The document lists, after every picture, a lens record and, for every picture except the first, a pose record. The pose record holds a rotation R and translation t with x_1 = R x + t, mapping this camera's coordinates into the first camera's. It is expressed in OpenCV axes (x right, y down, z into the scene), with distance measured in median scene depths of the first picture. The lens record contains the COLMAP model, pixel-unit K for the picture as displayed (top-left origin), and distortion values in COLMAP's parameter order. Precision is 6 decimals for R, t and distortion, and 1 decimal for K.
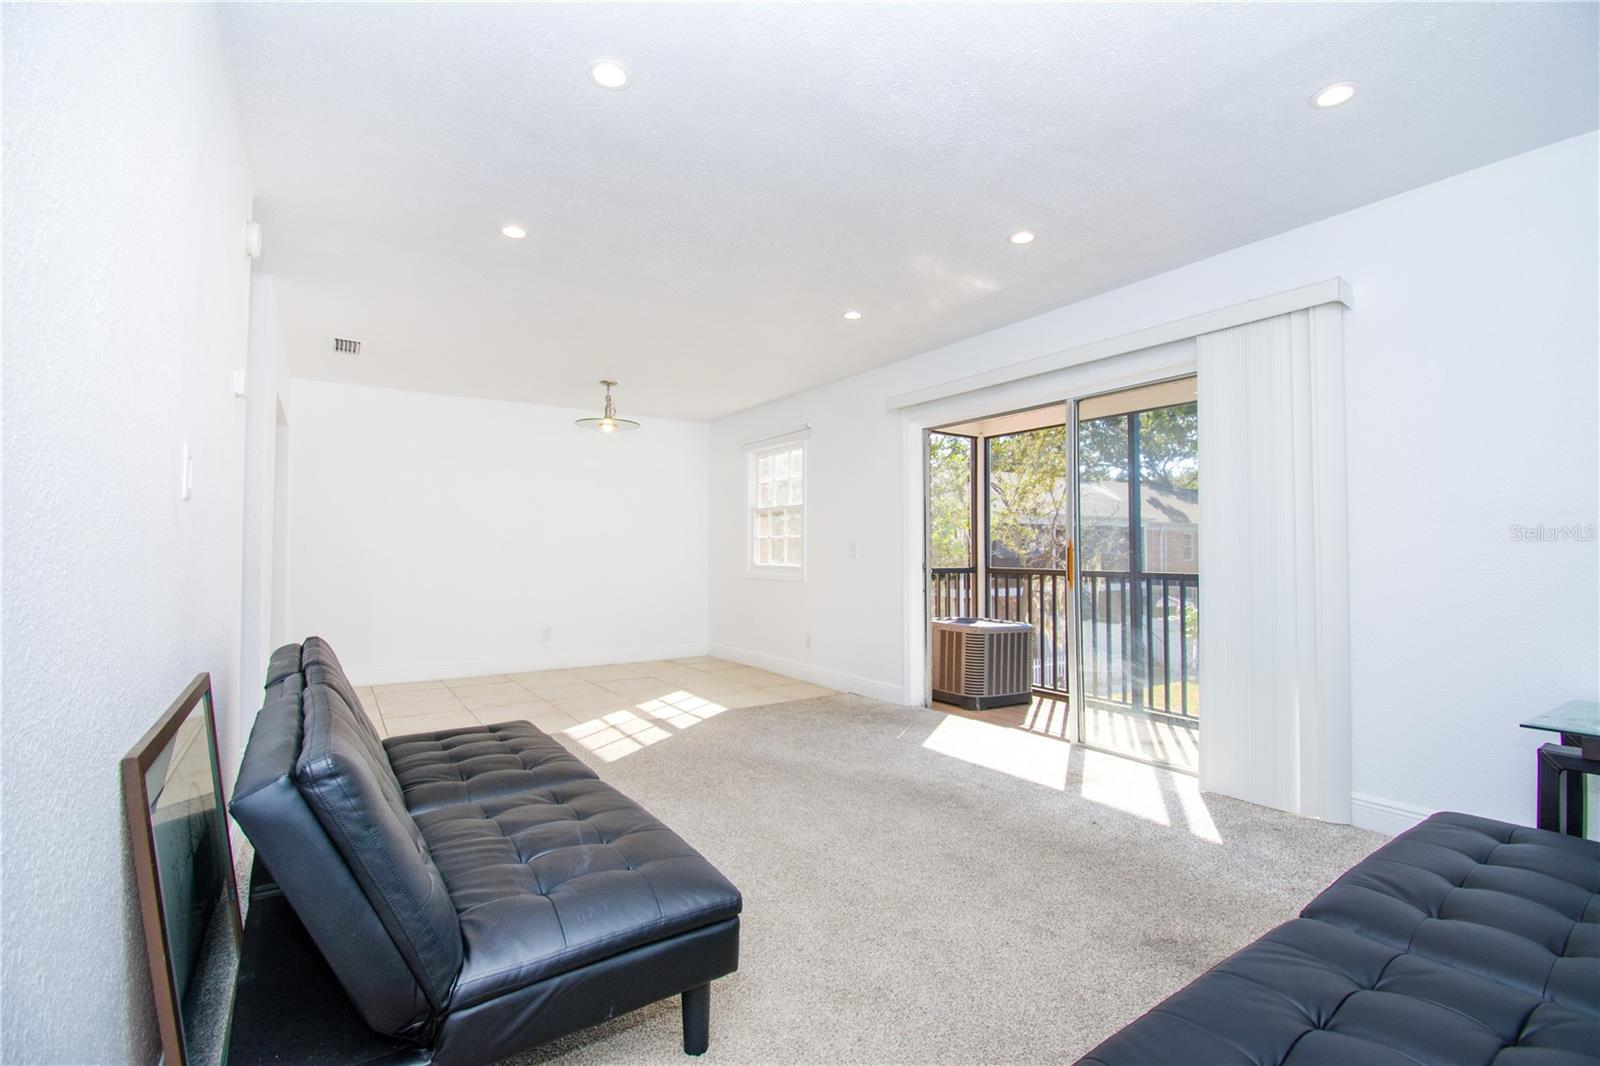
lens RADIAL K [[737.8, 0, 826.2], [0, 737.8, 524.8], [0, 0, 1]] dist [0.002178, -0.020584]
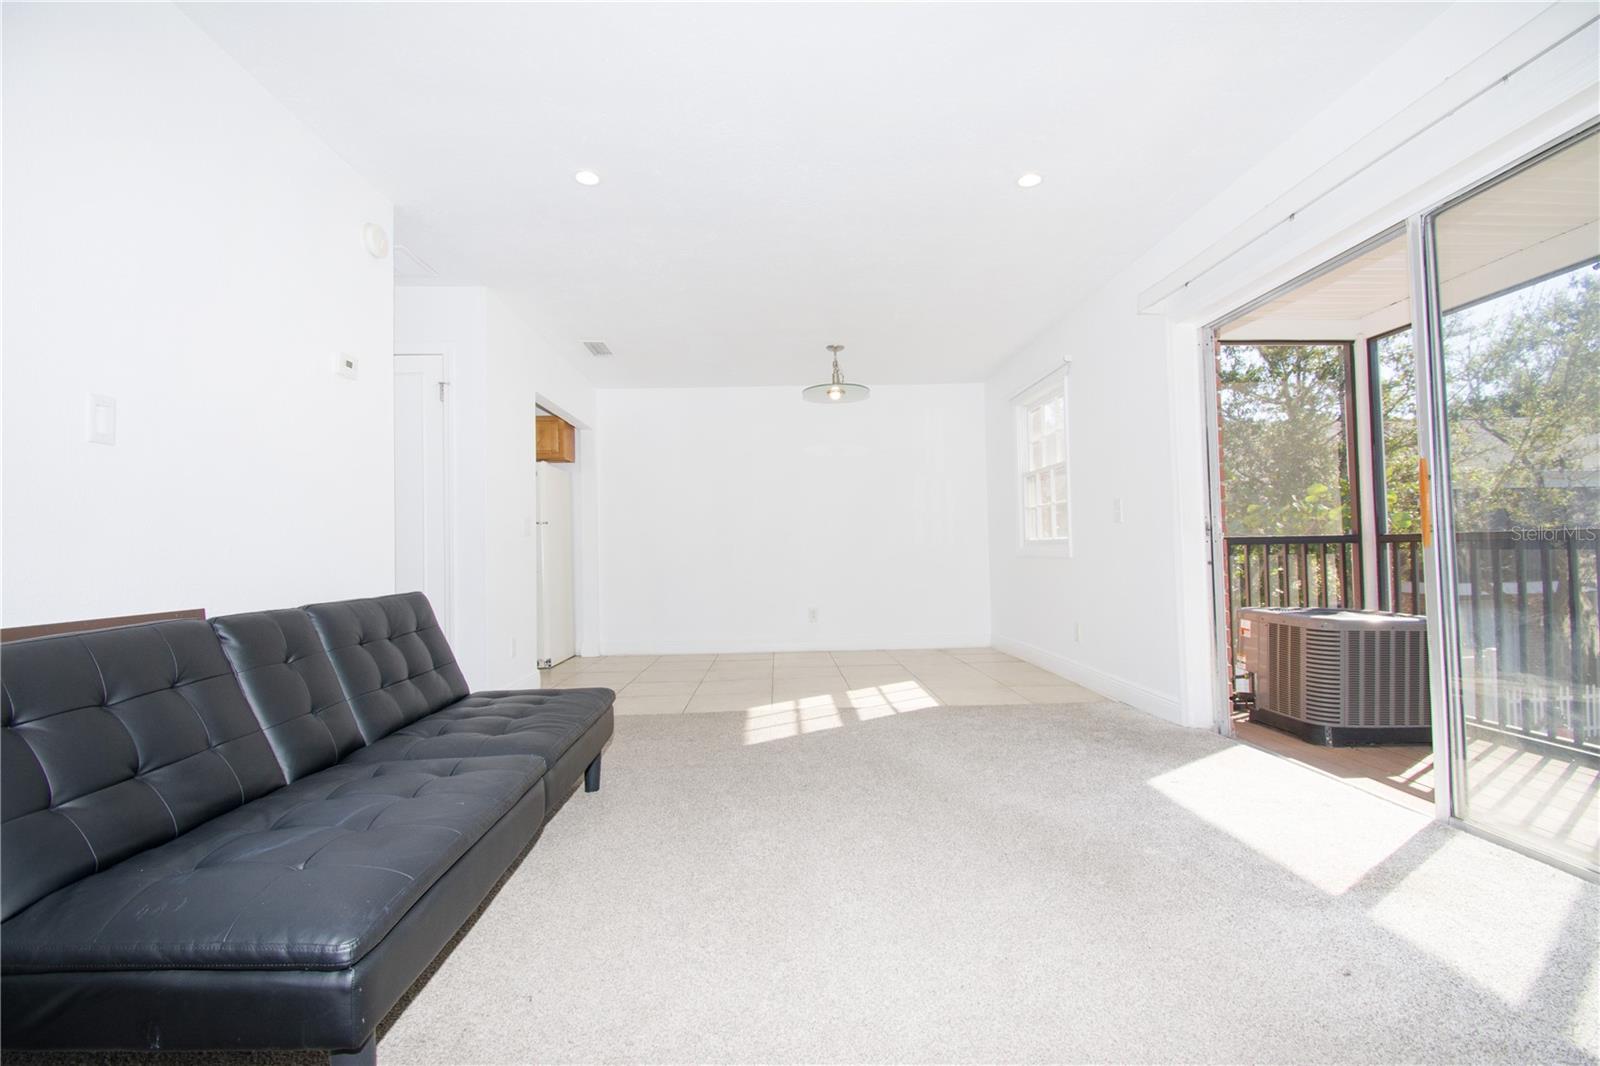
lens RADIAL K [[734.8, 0, 800.0], [0, 734.8, 533.0], [0, 0, 1]] dist [-0.019119, -0.000630]
pose [[0.828457, -0.034012, -0.559019, 0.181153], [0.041481, 0.999139, 0.000684, 0.040884], [0.558514, -0.023755, 0.829155, 0.198053]]
